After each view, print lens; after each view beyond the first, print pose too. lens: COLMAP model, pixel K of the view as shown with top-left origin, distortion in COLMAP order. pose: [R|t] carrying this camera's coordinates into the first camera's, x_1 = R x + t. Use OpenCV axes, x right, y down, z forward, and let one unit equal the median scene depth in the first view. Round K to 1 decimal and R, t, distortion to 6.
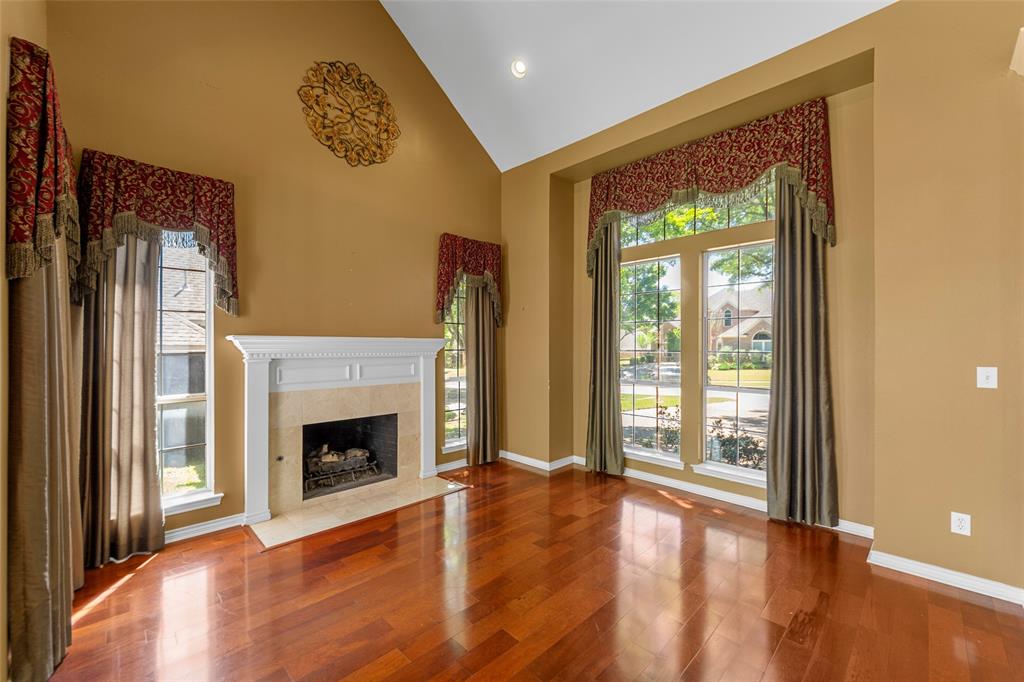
lens RADIAL K [[407.7, 0, 514.3], [0, 407.7, 344.3], [0, 0, 1]] dist [-0.013135, -0.000112]
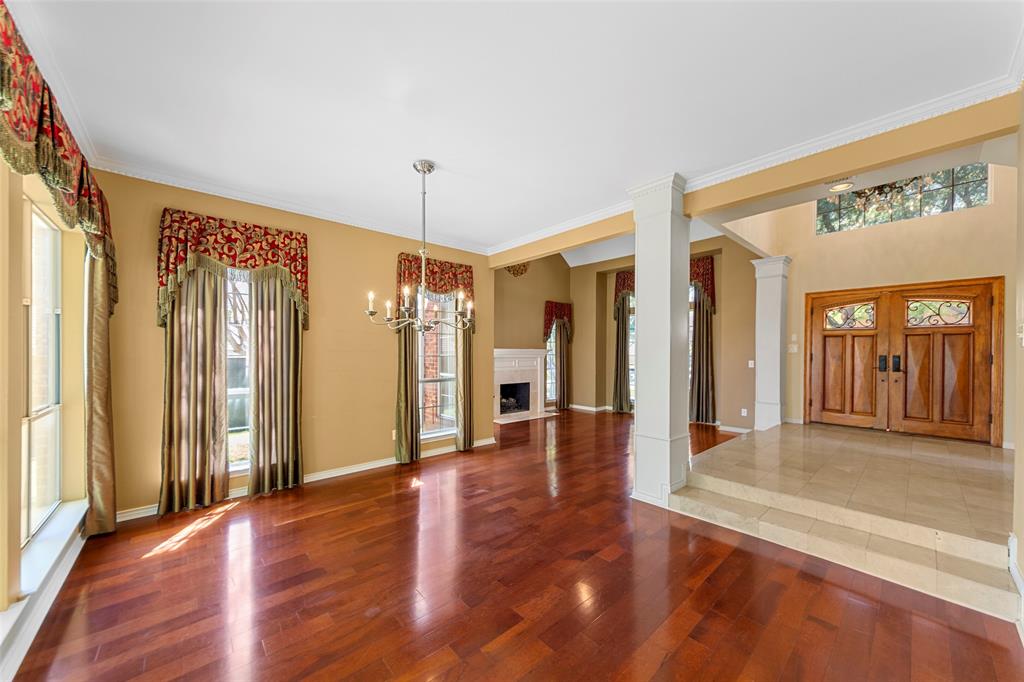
lens RADIAL K [[364.8, 0, 515.9], [0, 364.8, 353.4], [0, 0, 1]] dist [0.000224, 0.000373]
pose [[0.998991, 0.005429, -0.044574, -0.250040], [-0.005226, 0.999975, 0.004666, -0.001274], [0.044599, -0.004428, 0.998995, -0.937701]]
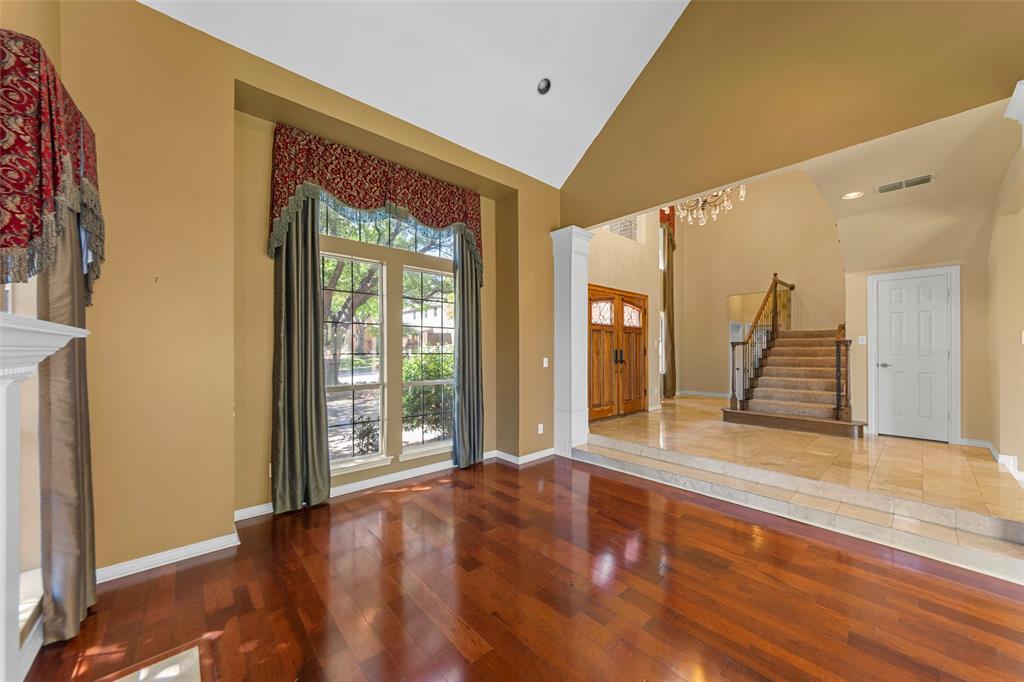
lens RADIAL K [[364.8, 0, 511.8], [0, 364.8, 347.1], [0, 0, 1]] dist [0.000224, 0.000373]
pose [[0.049139, 0.009312, 0.998749, -0.461933], [-0.000858, 0.999957, -0.009281, 0.007062], [-0.998792, -0.000401, 0.049144, 0.543309]]
